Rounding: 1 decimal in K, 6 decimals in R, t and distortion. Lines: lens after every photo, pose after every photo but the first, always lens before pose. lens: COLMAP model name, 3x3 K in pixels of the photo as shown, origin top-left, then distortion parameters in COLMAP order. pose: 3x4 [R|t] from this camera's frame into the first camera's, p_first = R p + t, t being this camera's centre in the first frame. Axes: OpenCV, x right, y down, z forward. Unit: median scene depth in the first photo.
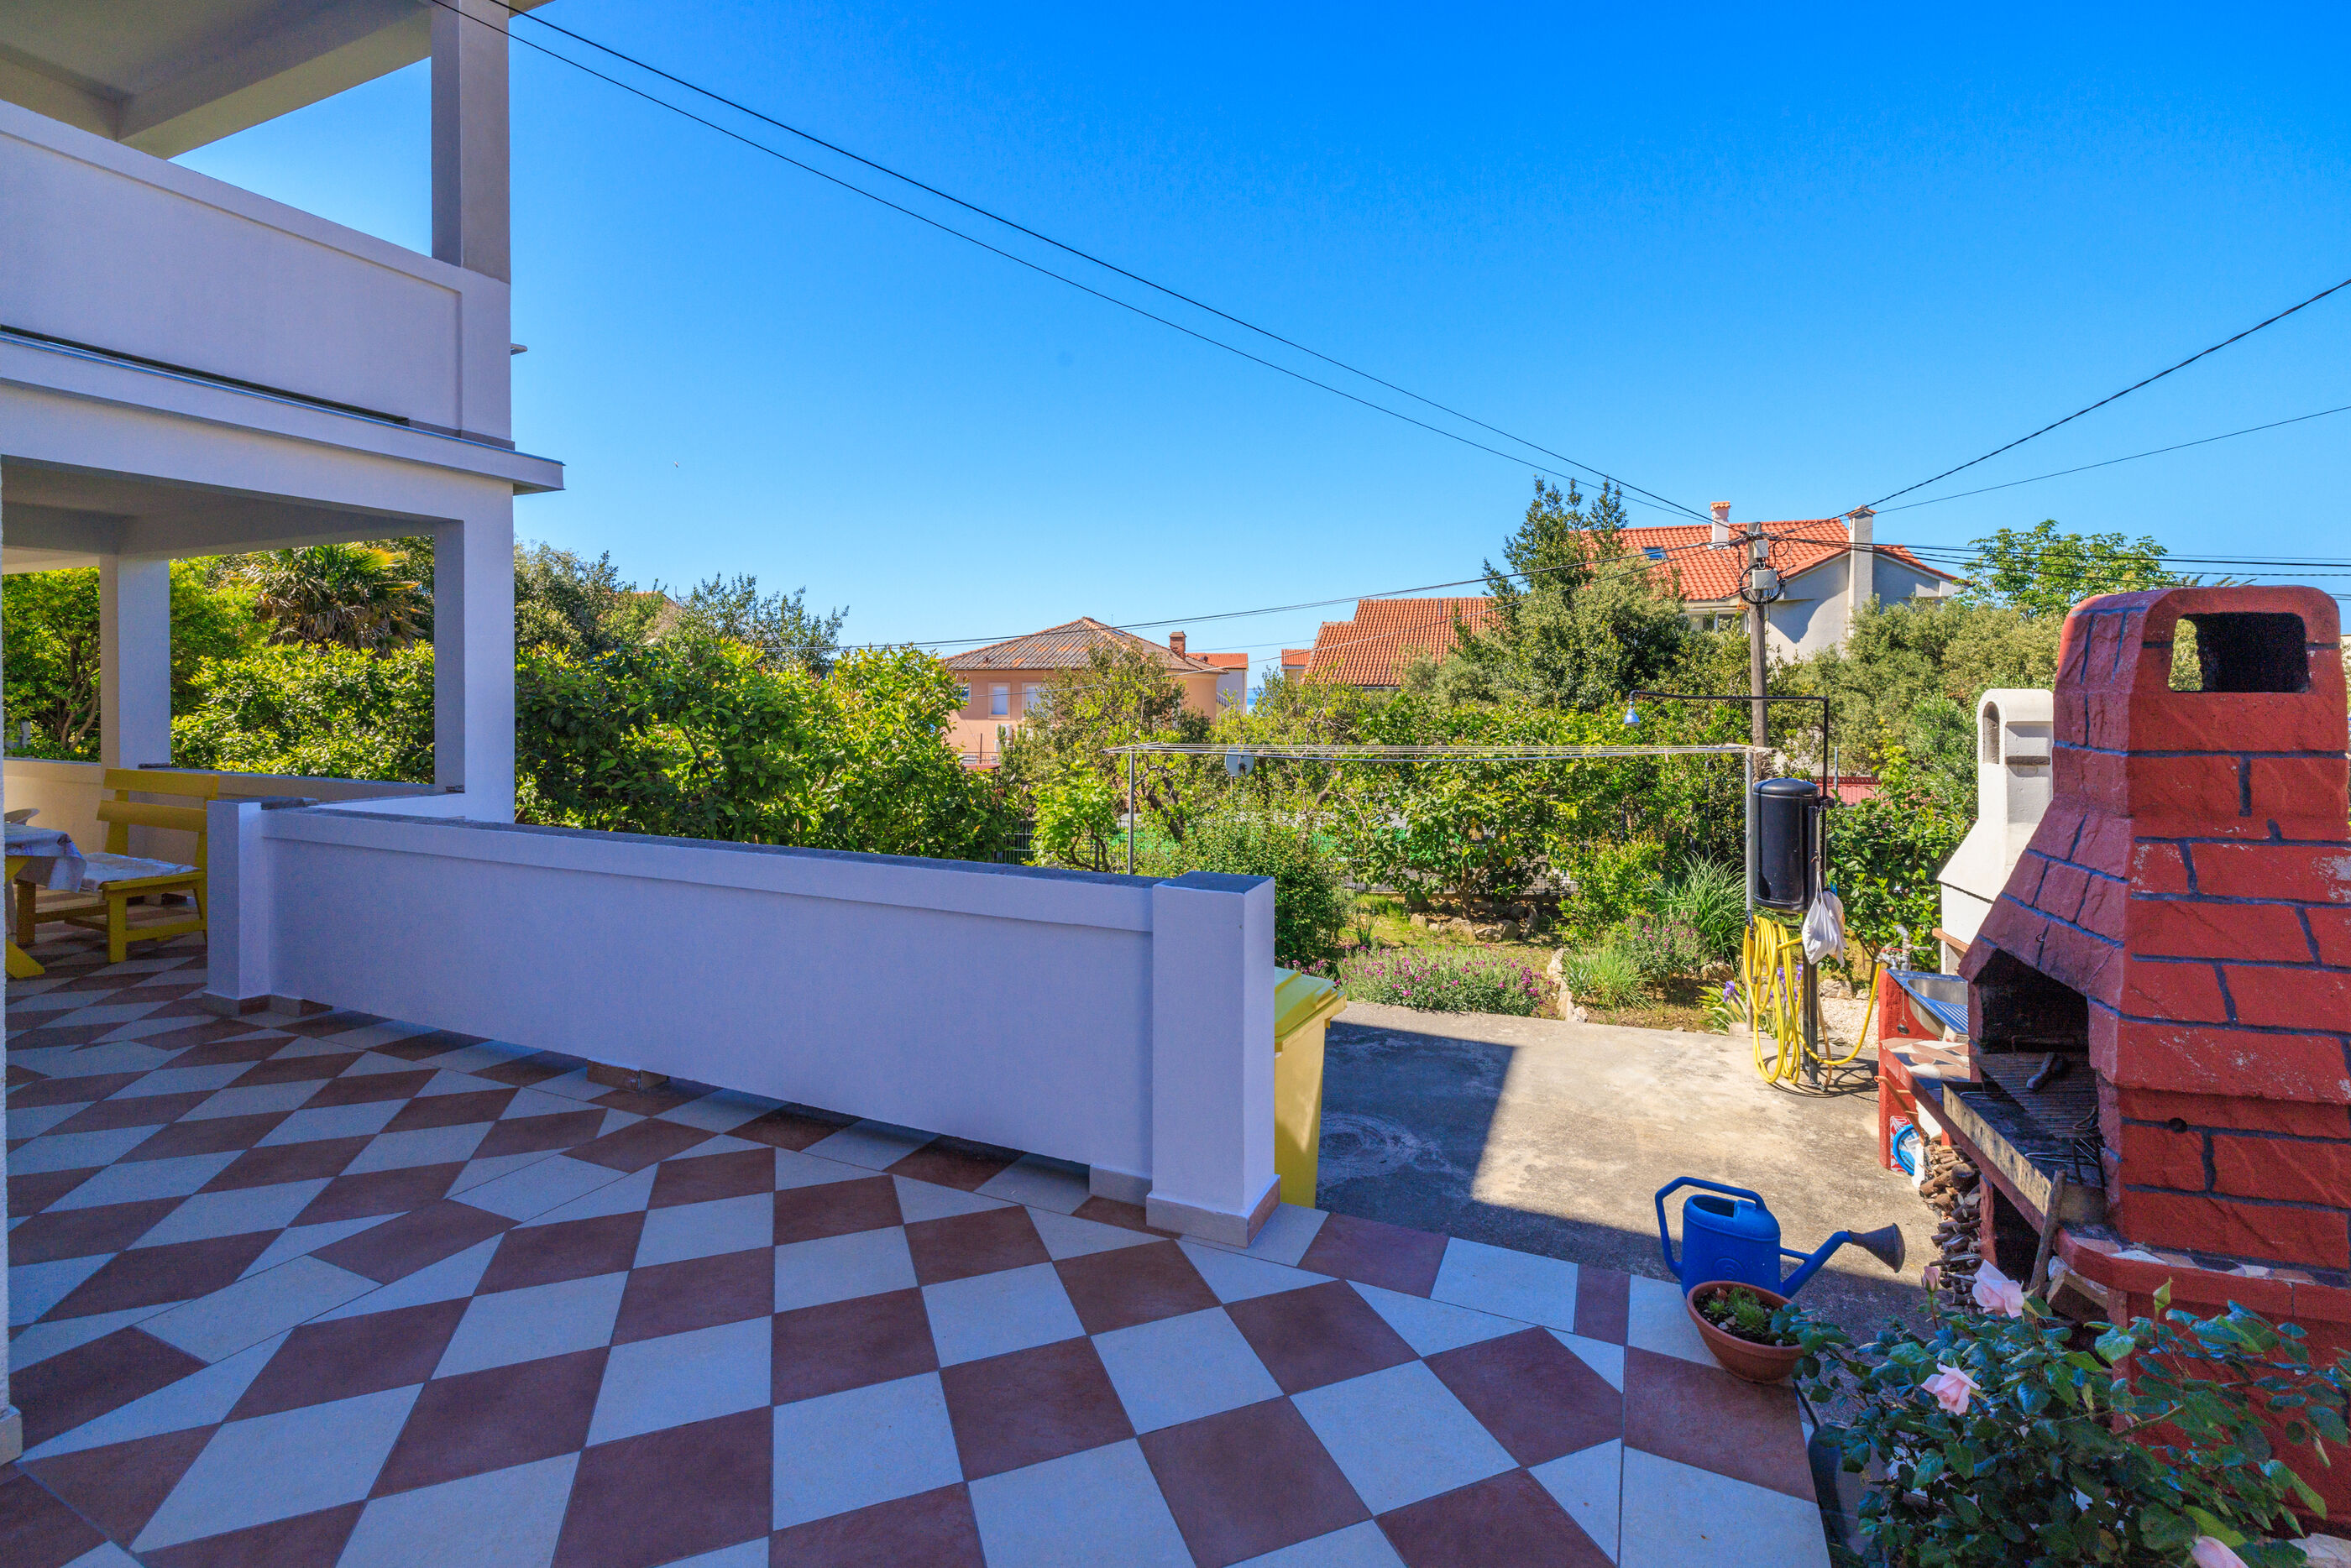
lens RADIAL K [[1003.5, 0, 1184.7], [0, 1003.5, 695.4], [0, 0, 1]] dist [0.000301, 0.000053]
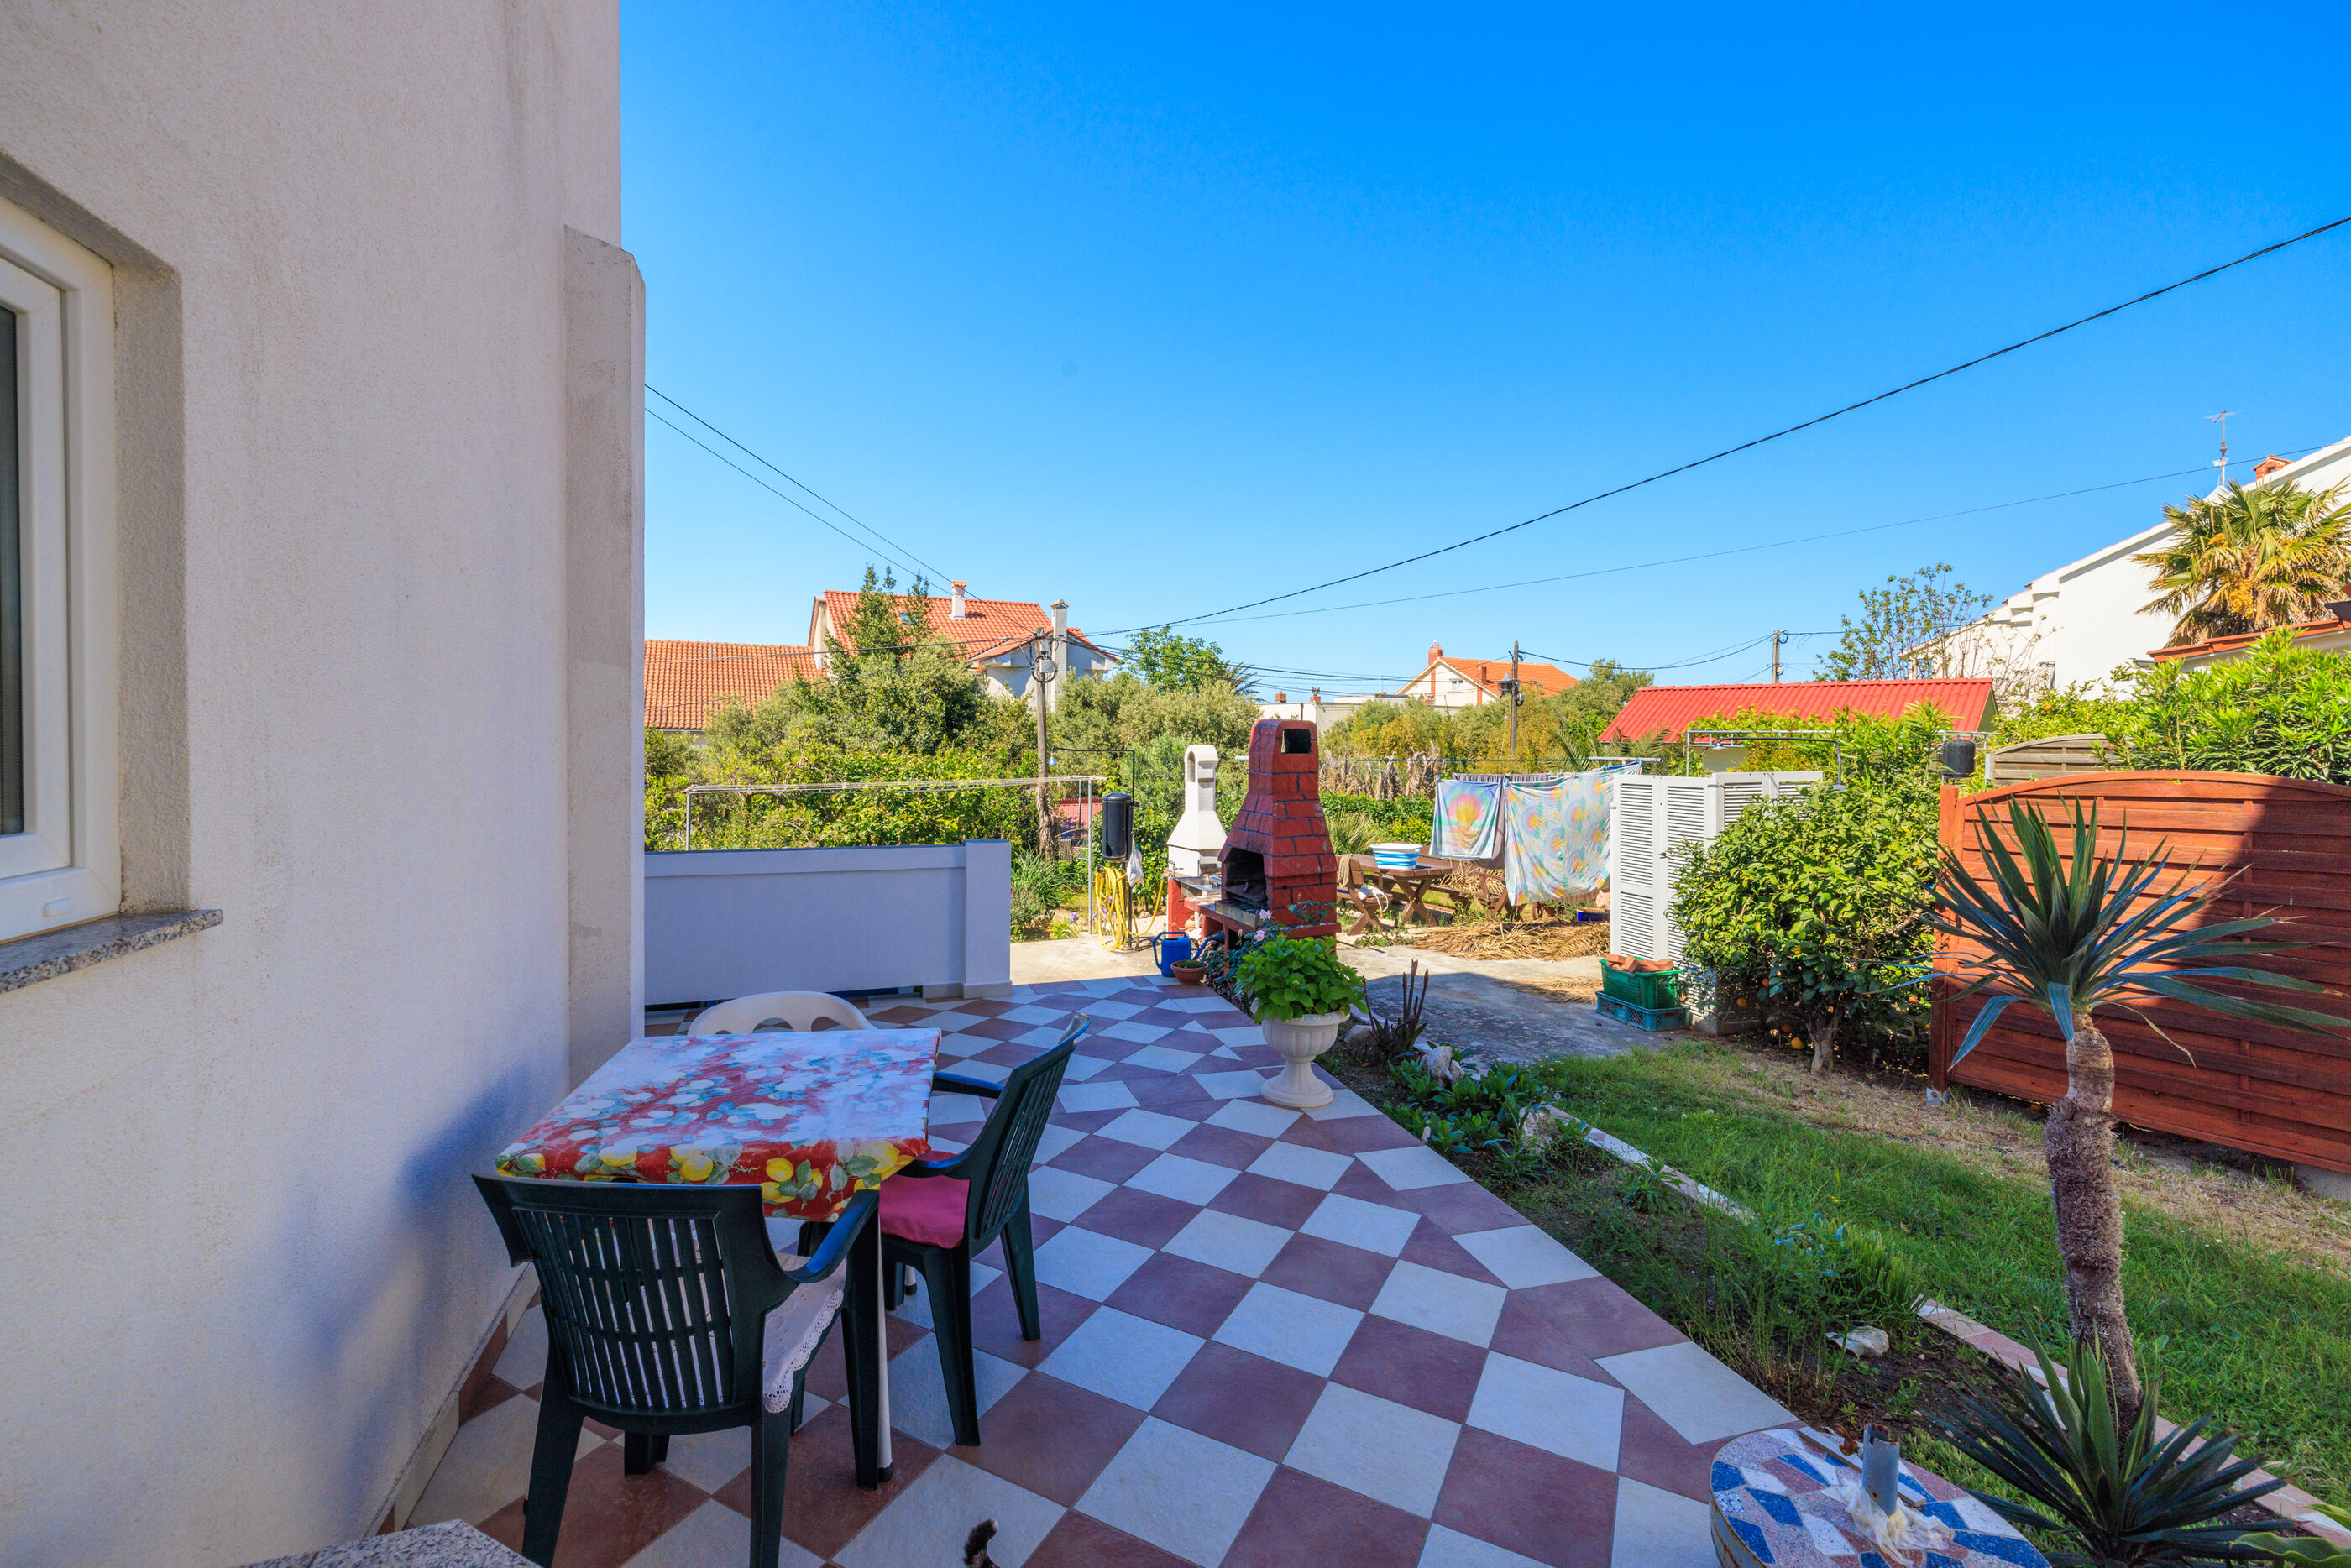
lens RADIAL K [[984.7, 0, 1172.9], [0, 984.7, 754.3], [0, 0, 1]] dist [0.000889, -0.000042]
pose [[0.737629, -0.008346, 0.675155, -0.215165], [-0.004810, 0.999833, 0.017614, -0.008739], [-0.675189, -0.016240, 0.737466, -0.165711]]
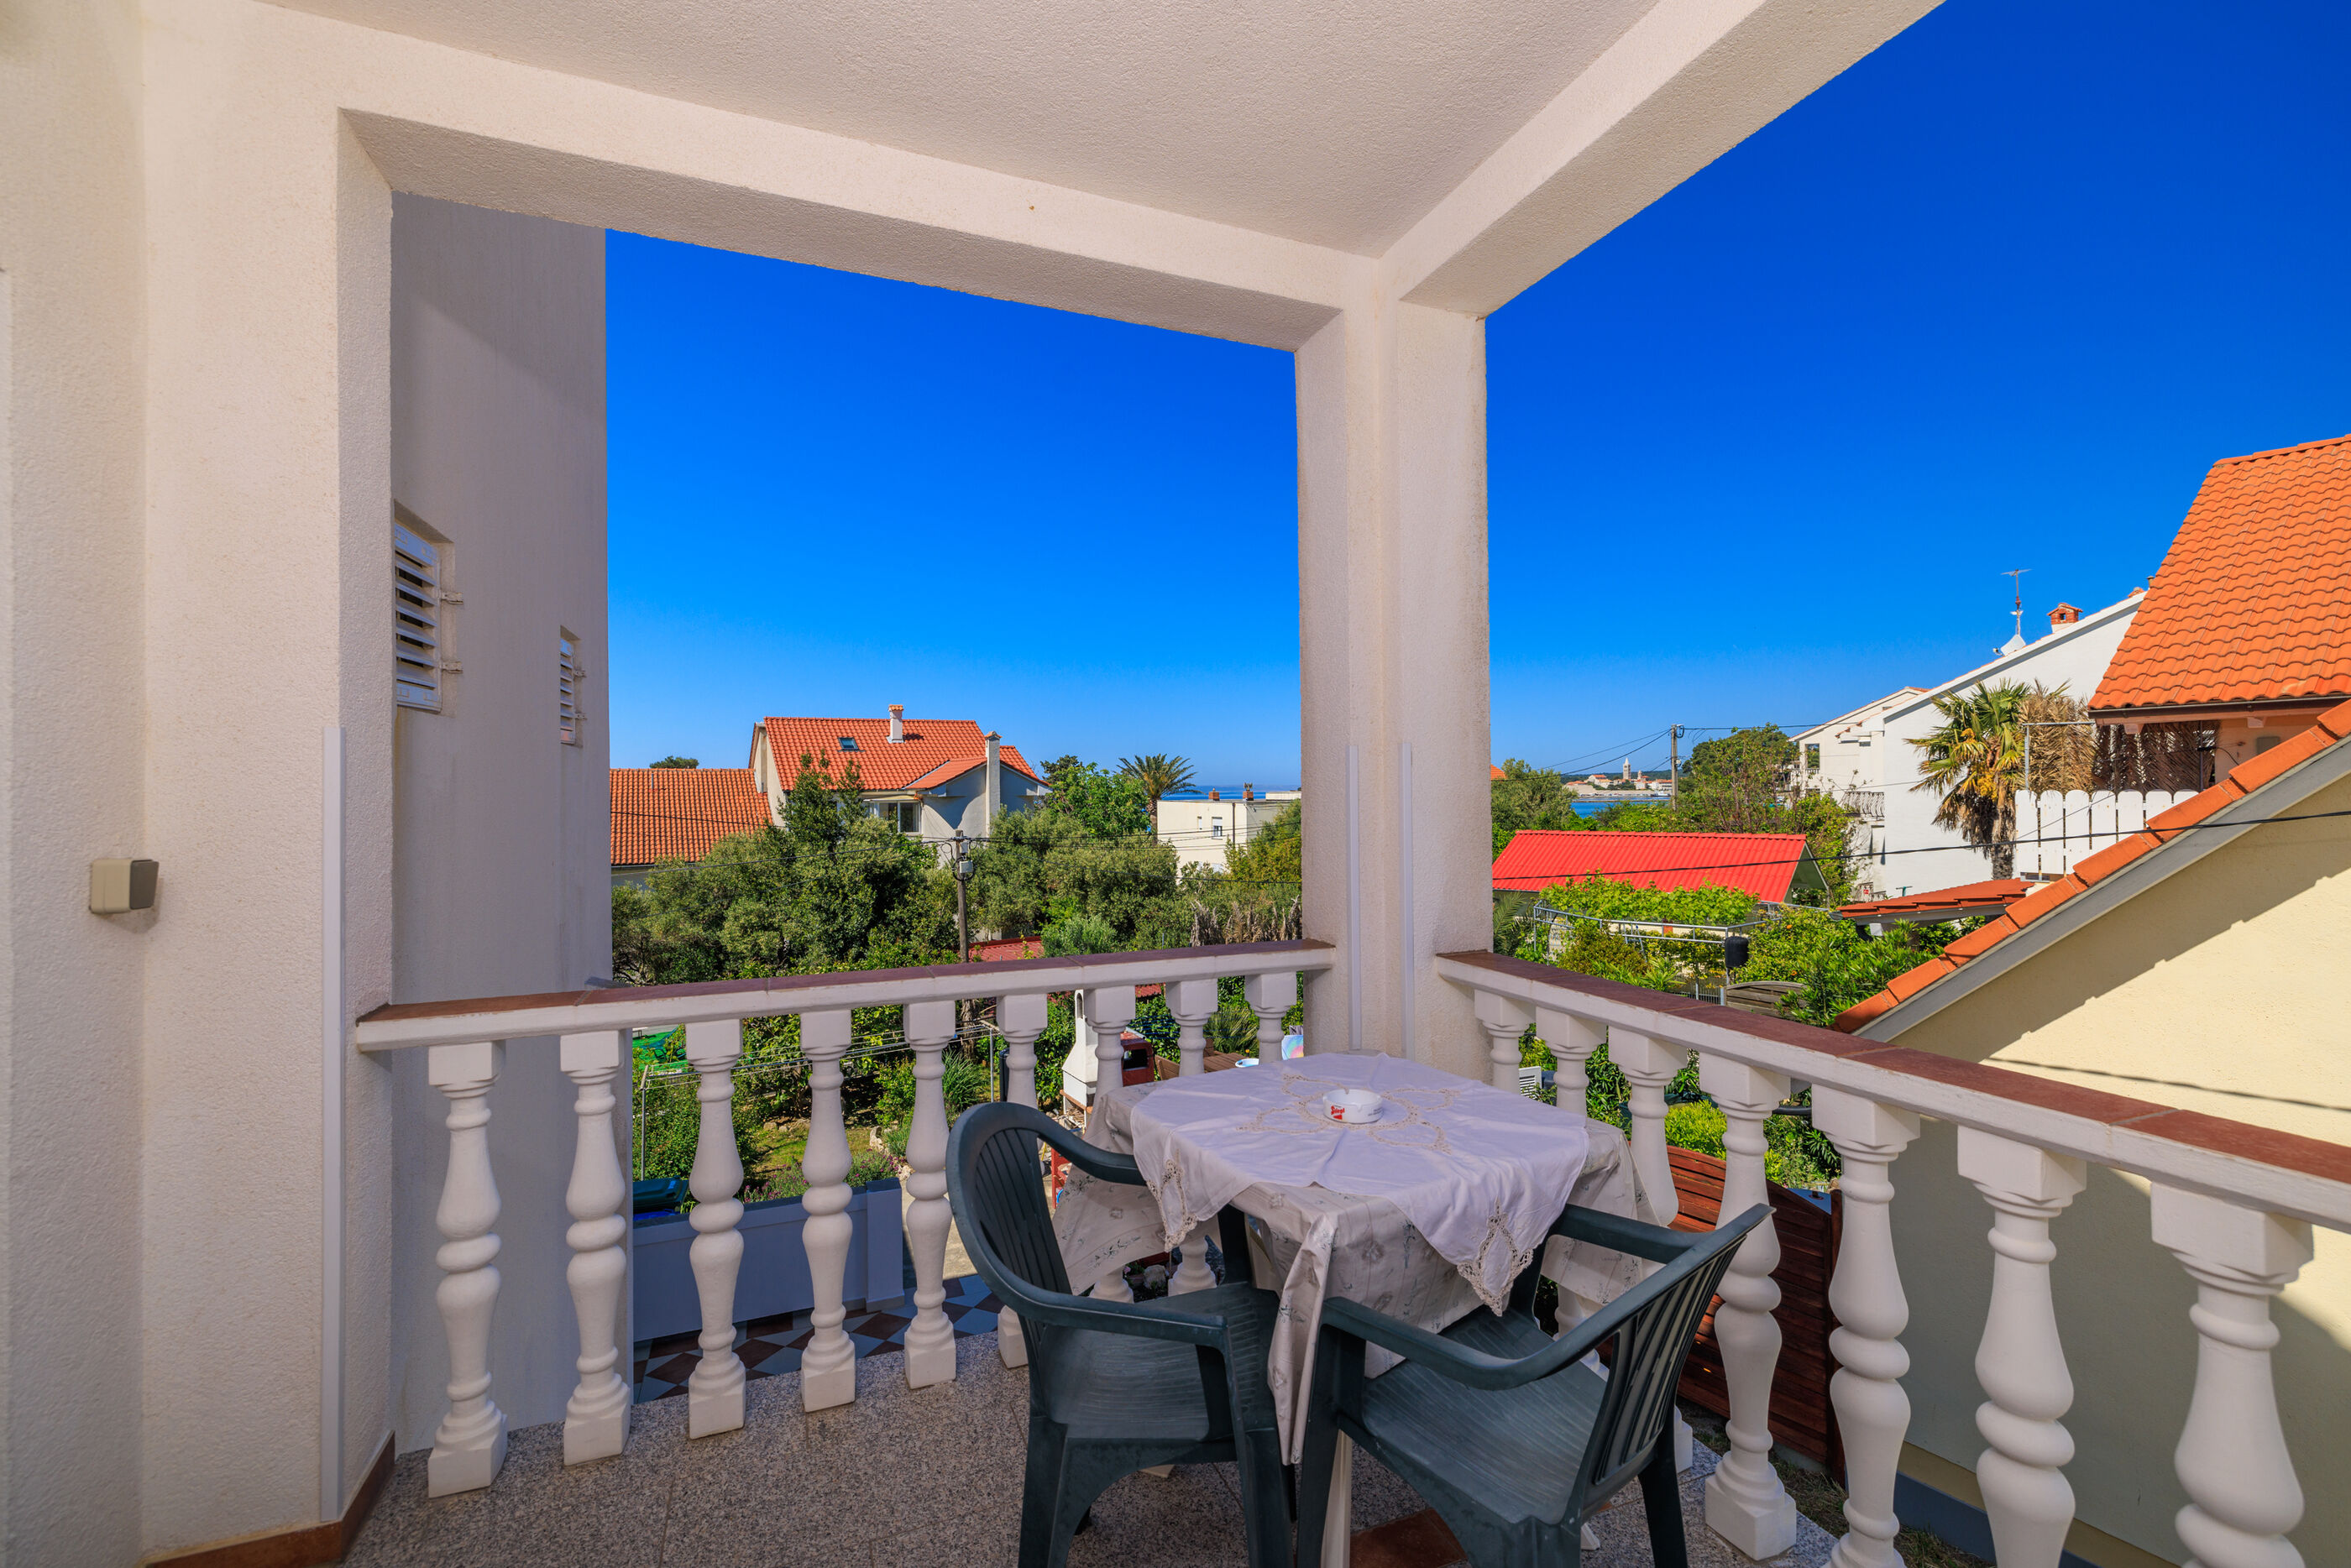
lens RADIAL K [[983.4, 0, 1175.5], [0, 983.4, 784.0], [0, 0, 1]] dist [0.000432, 0.000024]
pose [[0.700395, -0.000881, 0.713754, -0.267443], [0.016030, 0.999766, -0.014496, -0.172593], [-0.713575, 0.021594, 0.700246, -0.305581]]
